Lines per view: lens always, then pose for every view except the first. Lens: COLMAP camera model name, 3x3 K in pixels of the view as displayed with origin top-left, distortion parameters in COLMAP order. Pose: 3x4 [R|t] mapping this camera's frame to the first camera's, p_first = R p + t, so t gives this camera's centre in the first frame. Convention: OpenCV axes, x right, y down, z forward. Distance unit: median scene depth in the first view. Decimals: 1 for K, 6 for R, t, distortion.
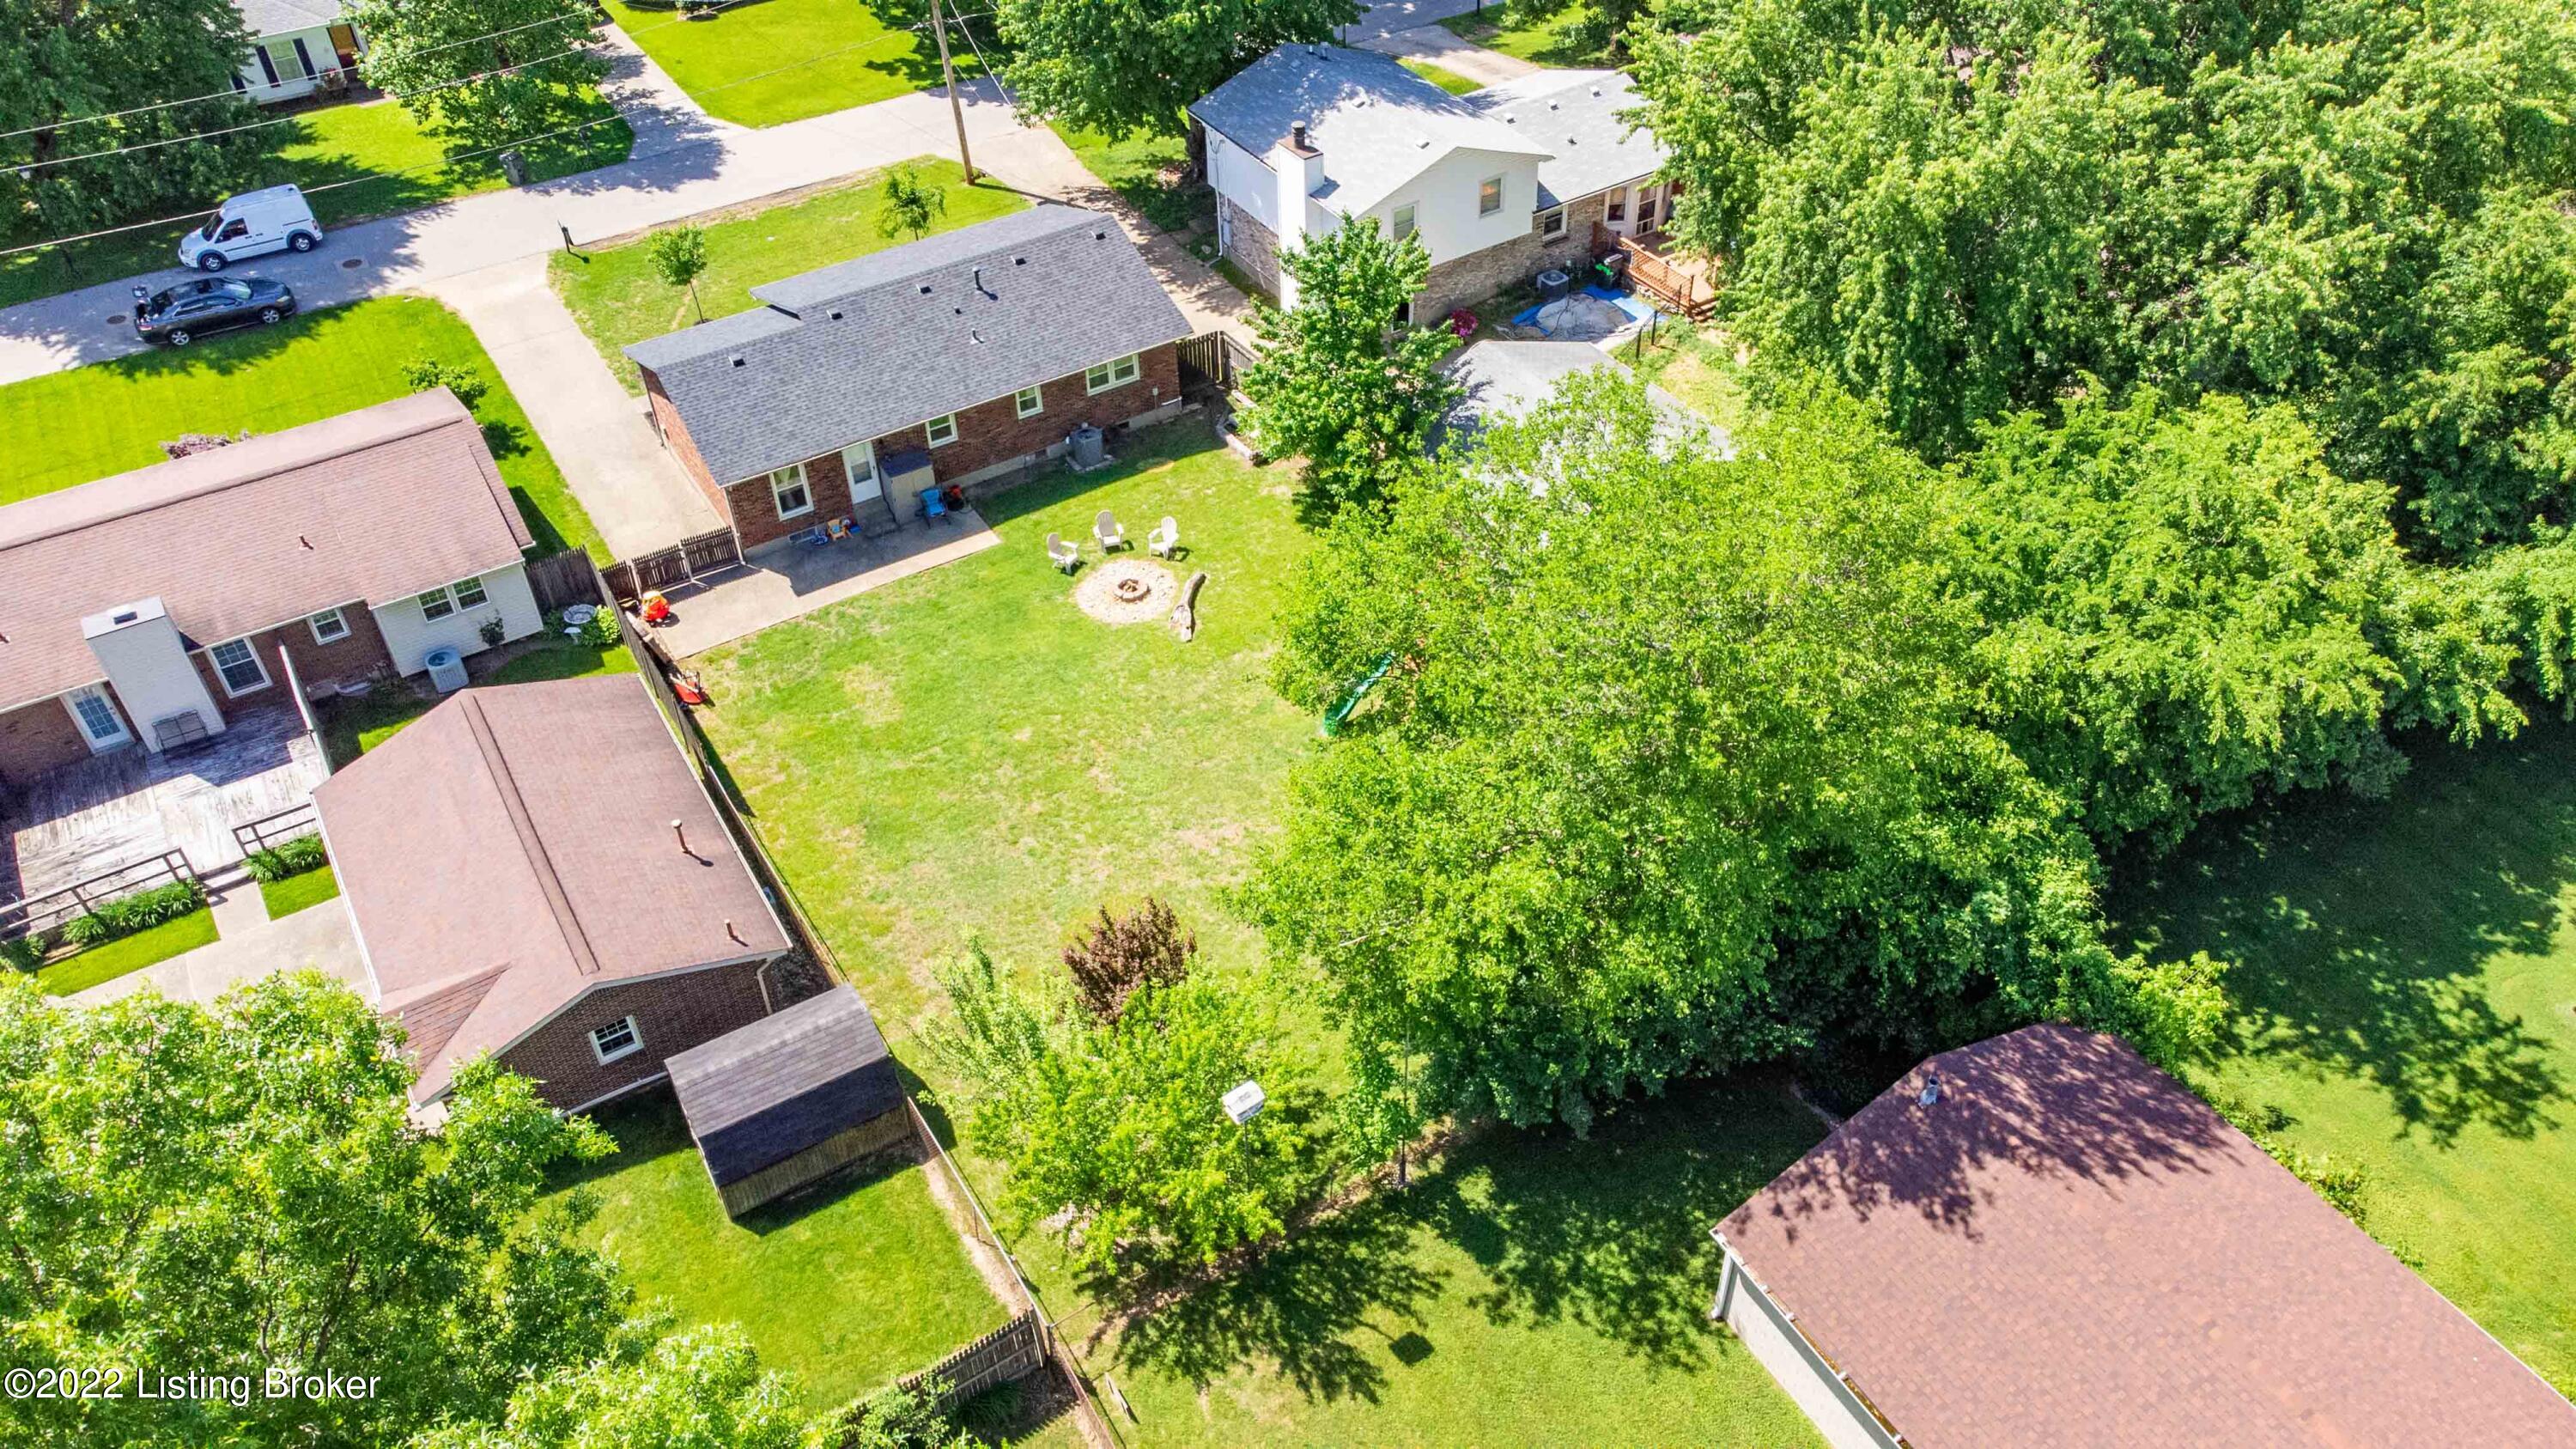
lens RADIAL K [[1844.0, 0, 1288.0], [0, 1844.0, 724.5], [0, 0, 1]] dist [0.007418, 0.066998]
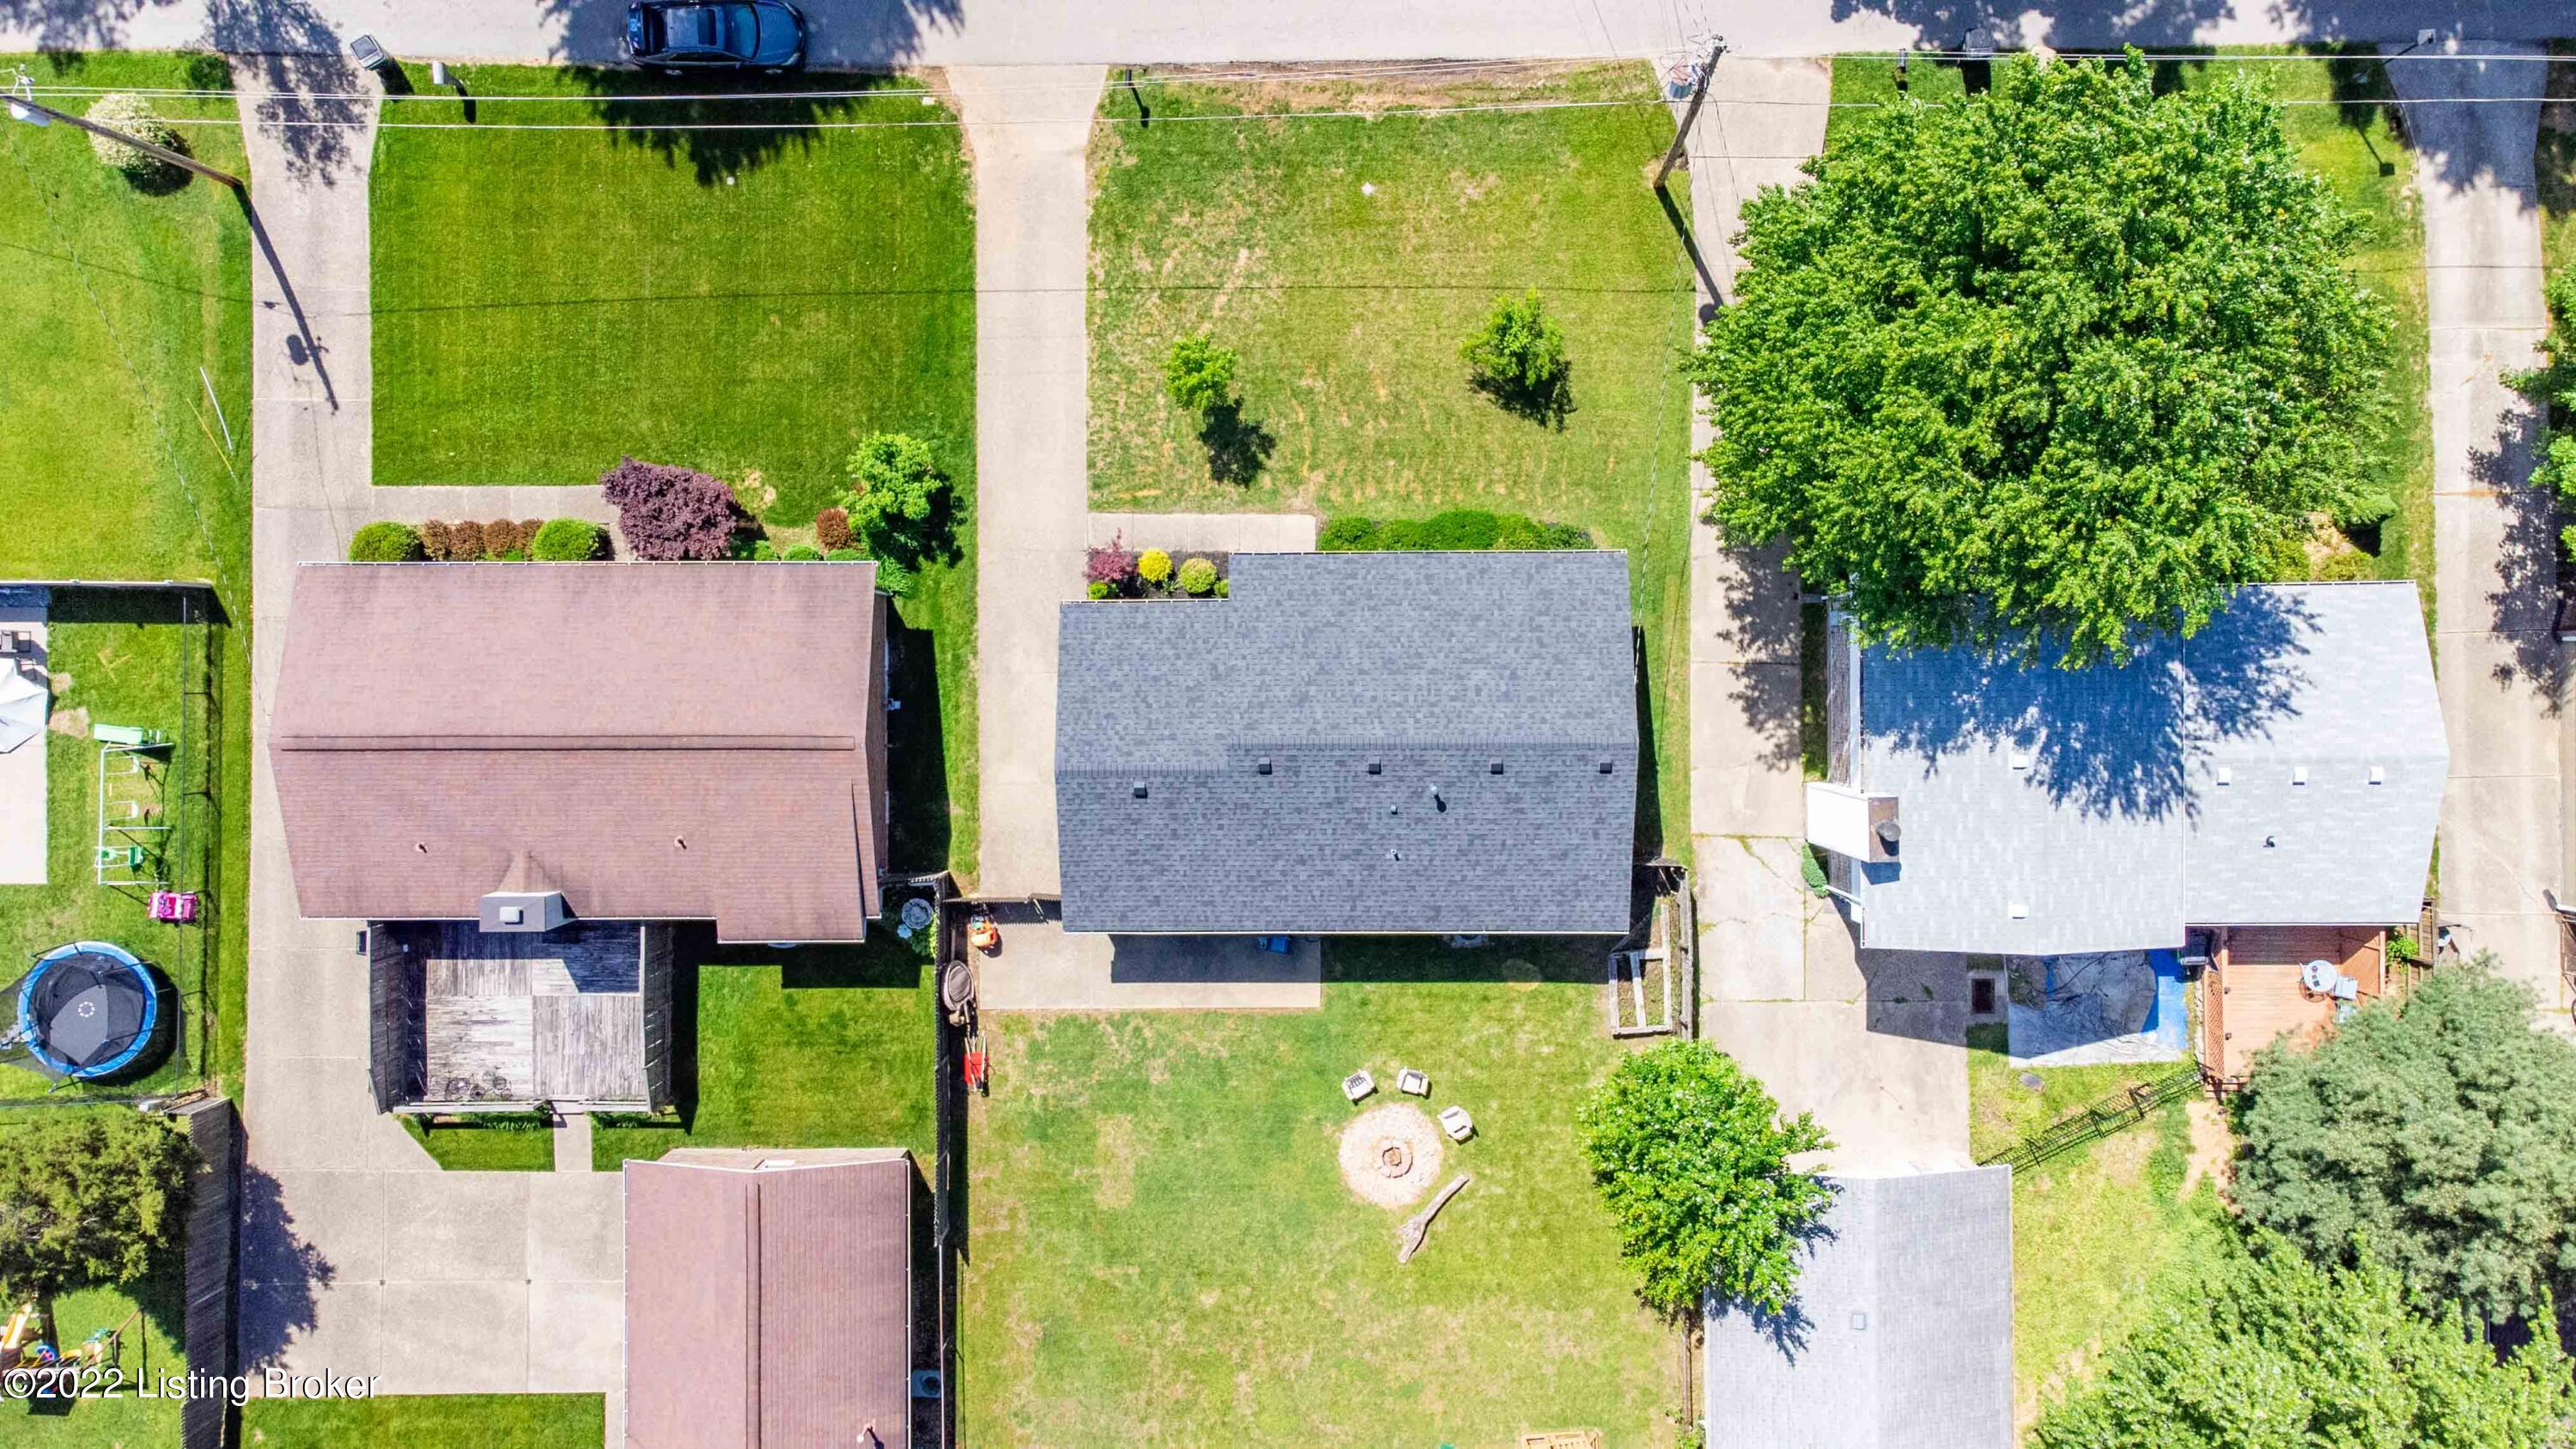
lens RADIAL K [[1897.1, 0, 1280.2], [0, 1897.1, 681.6], [0, 0, 1]] dist [0.082721, -0.070419]
pose [[0.851985, 0.523488, 0.009090, -0.290153], [-0.350810, 0.557889, 0.752125, -1.003031], [0.388657, -0.643988, 0.658957, 0.468145]]
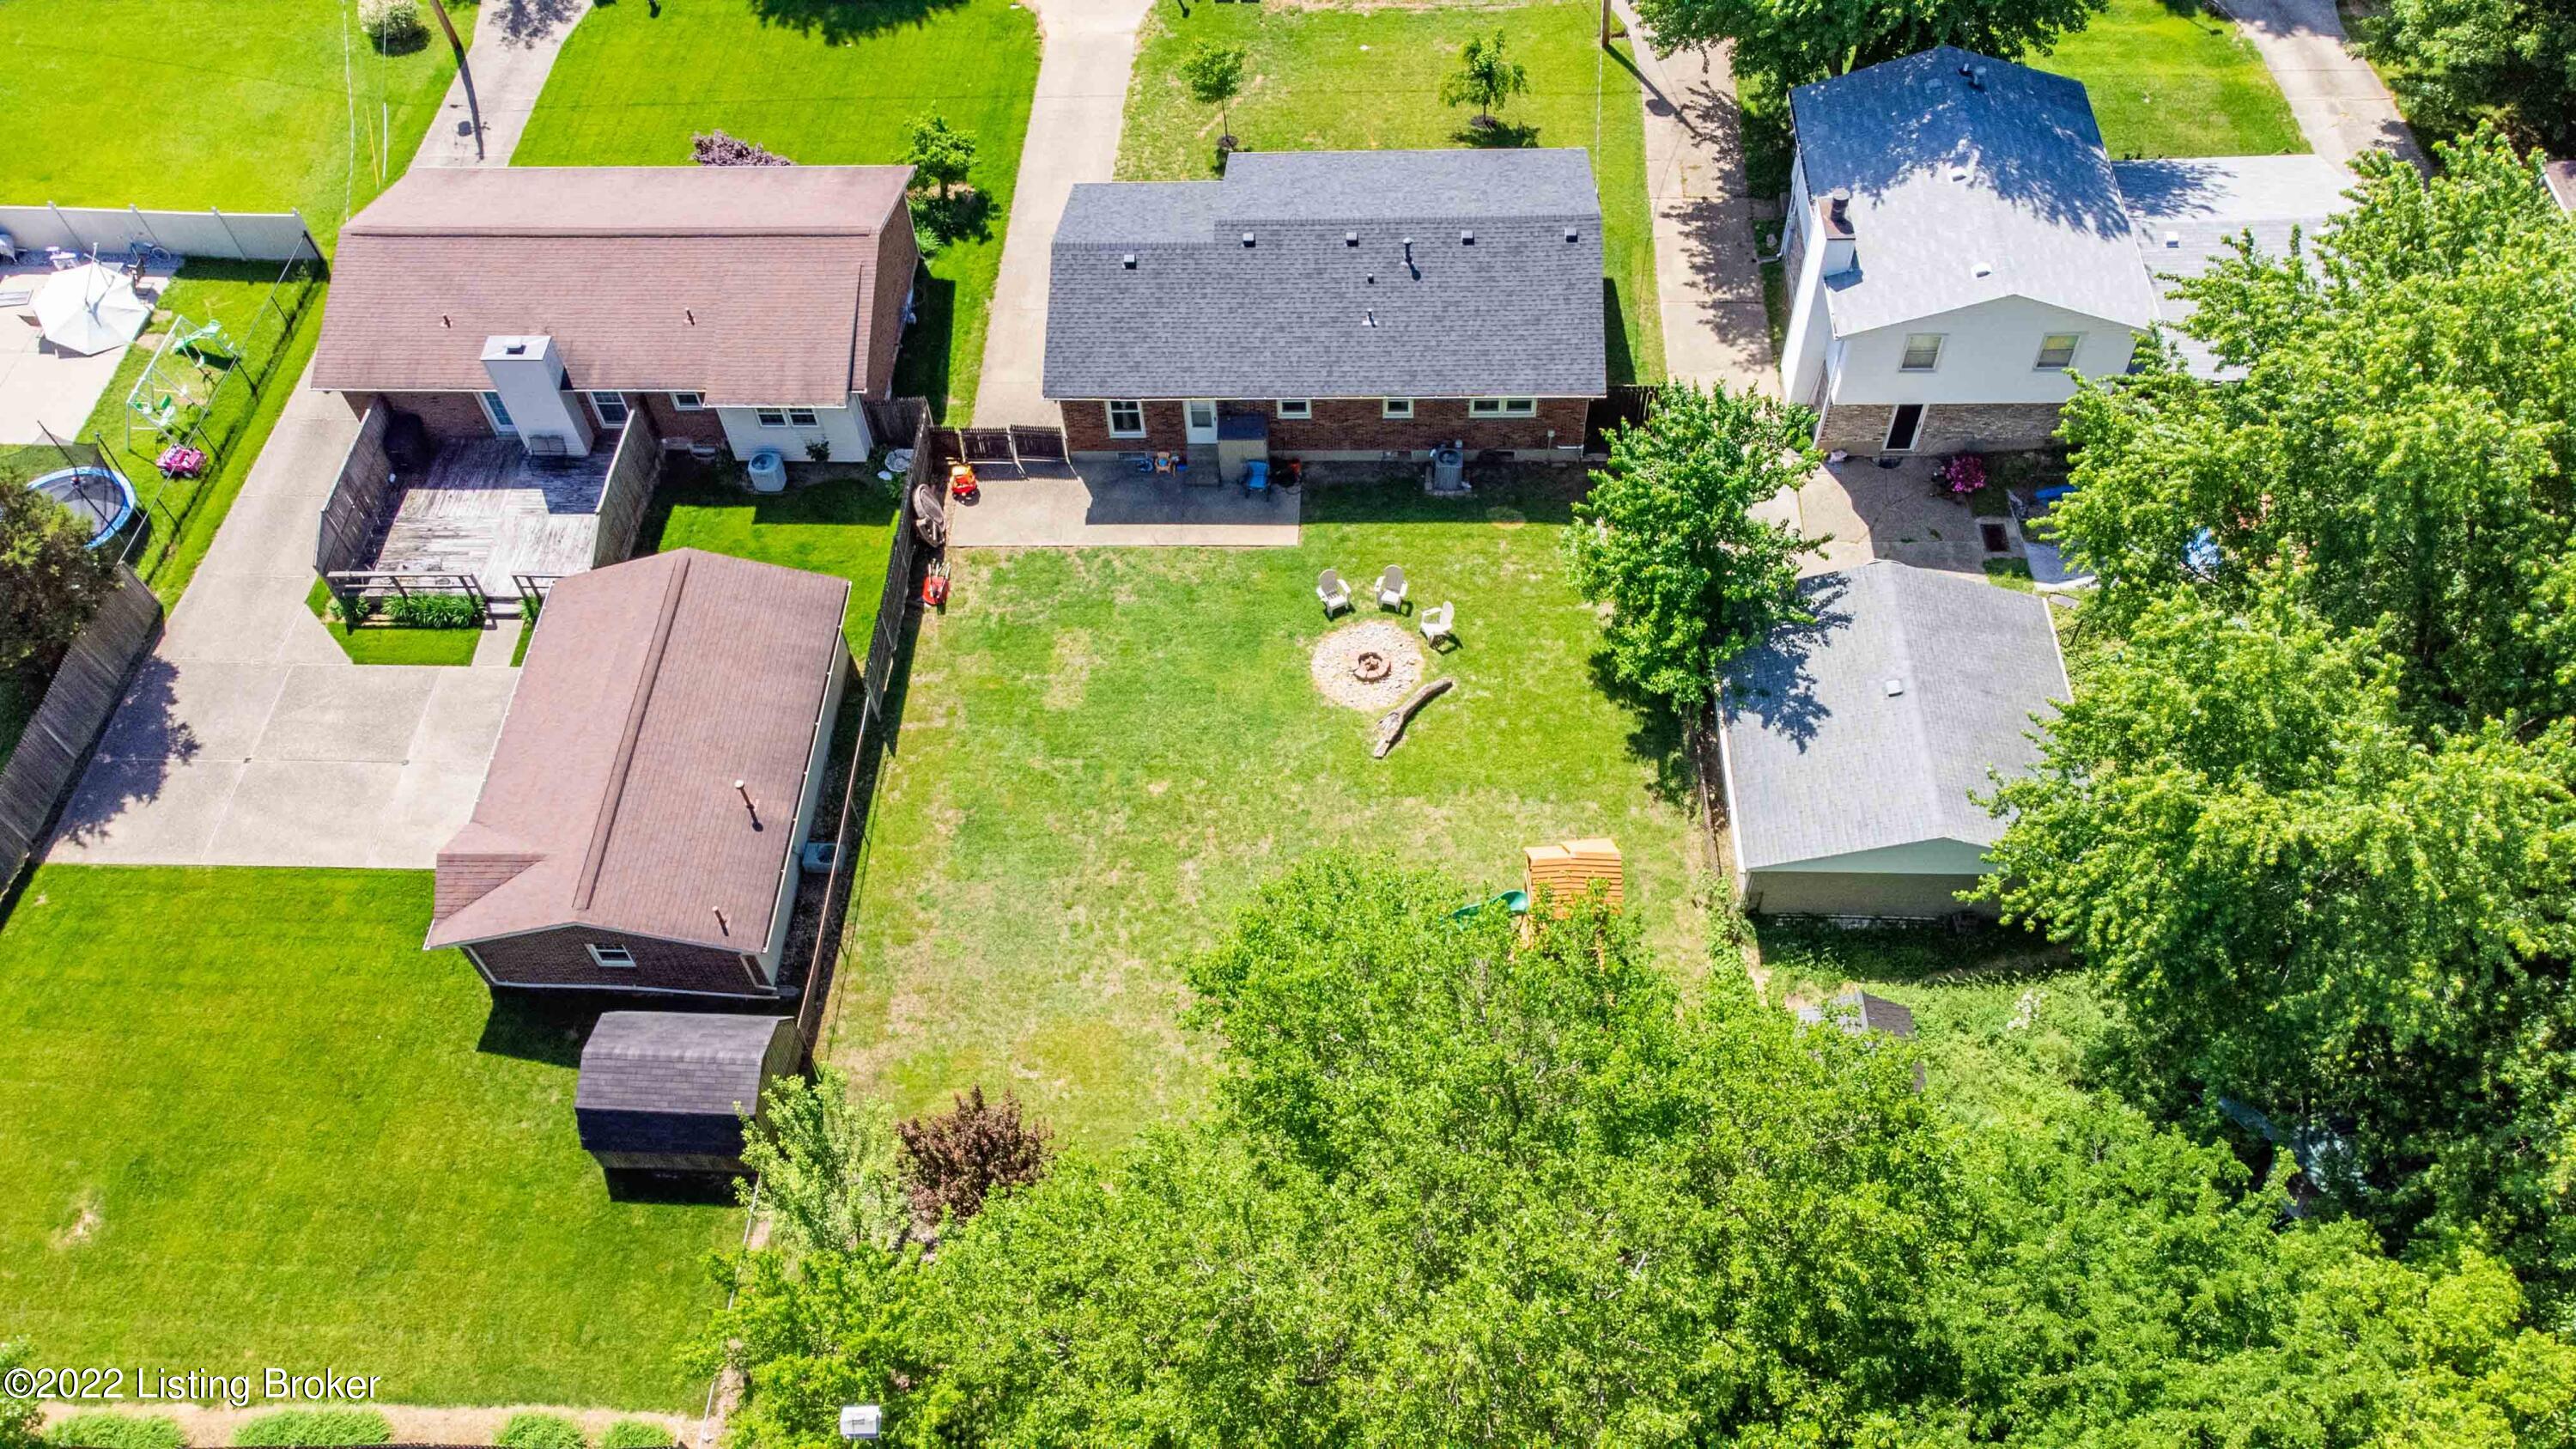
lens RADIAL K [[1897.1, 0, 1280.2], [0, 1897.1, 681.6], [0, 0, 1]] dist [0.082721, -0.070419]
pose [[0.827098, 0.439102, -0.350854, 0.219585], [-0.354363, 0.891923, 0.280892, -0.324738], [0.436275, -0.107996, 0.893309, 0.132867]]
